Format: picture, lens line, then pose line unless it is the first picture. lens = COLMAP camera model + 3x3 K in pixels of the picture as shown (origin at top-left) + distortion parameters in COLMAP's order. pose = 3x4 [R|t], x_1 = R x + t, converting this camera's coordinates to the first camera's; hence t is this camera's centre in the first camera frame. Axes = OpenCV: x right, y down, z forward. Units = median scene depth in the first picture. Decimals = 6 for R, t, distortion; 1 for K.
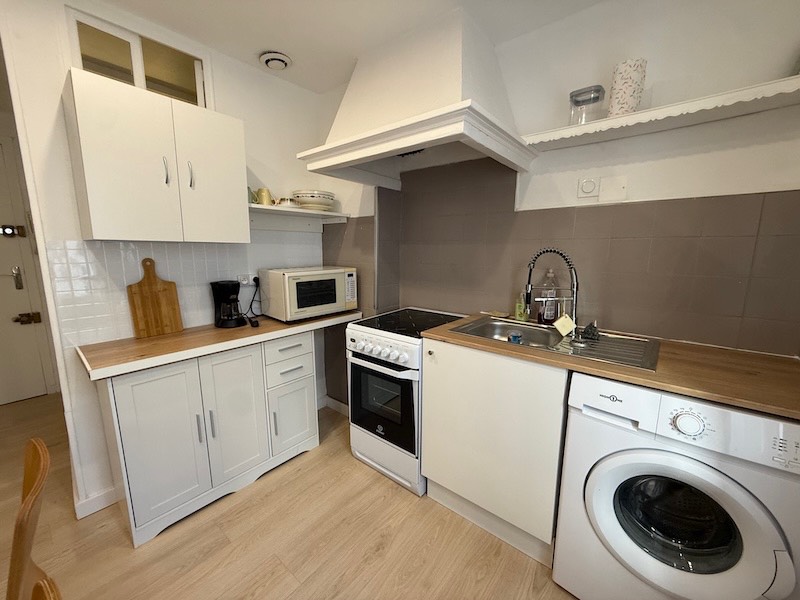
lens RADIAL K [[315.8, 0, 400.0], [0, 315.8, 300.0], [0, 0, 1]] dist [-0.002270, -0.000141]
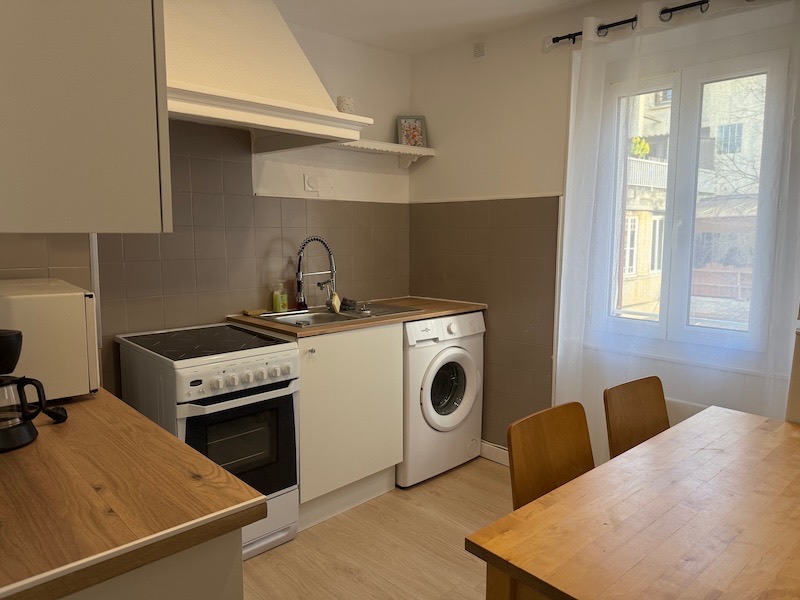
lens RADIAL K [[593.9, 0, 400.0], [0, 593.9, 300.0], [0, 0, 1]] dist [0.080702, 0.000987]
pose [[0.081924, -0.118819, 0.989530, -1.666669], [0.156537, 0.982079, 0.104964, -0.127802], [-0.984268, 0.146299, 0.099056, 0.582242]]
